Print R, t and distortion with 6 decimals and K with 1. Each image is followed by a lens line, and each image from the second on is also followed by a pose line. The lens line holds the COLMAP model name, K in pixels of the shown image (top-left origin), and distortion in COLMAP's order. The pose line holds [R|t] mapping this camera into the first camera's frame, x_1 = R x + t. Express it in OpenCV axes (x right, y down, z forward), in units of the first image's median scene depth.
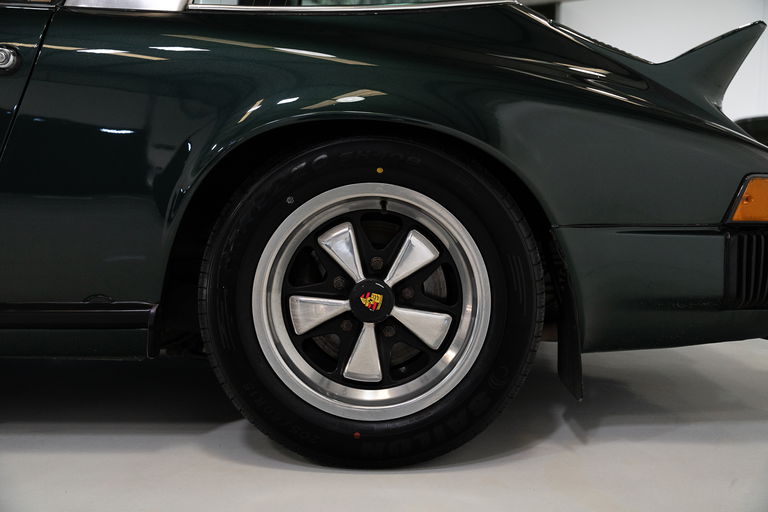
lens RADIAL K [[784.9, 0, 383.0], [0, 784.9, 255.0], [0, 0, 1]] dist [0.024816, 0.000000]
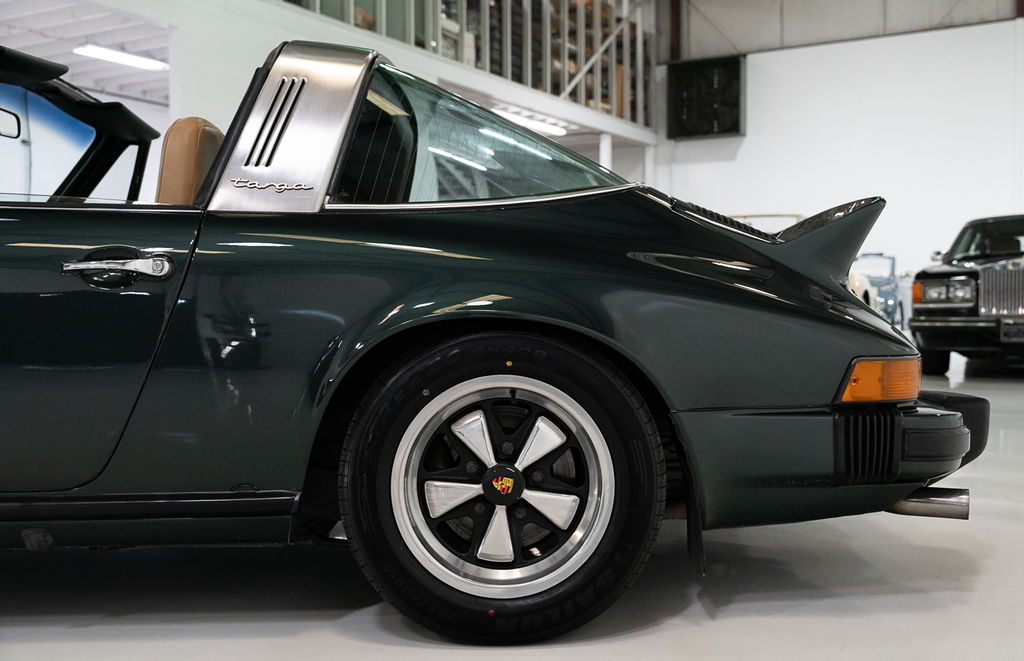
lens RADIAL K [[984.4, 0, 543.1], [0, 984.4, 350.2], [0, 0, 1]] dist [0.009434, 0.000000]
pose [[0.999428, -0.015613, 0.030002, 0.002260], [0.017469, 0.997885, -0.062613, -0.038057], [-0.028961, 0.063101, 0.997587, -0.334578]]
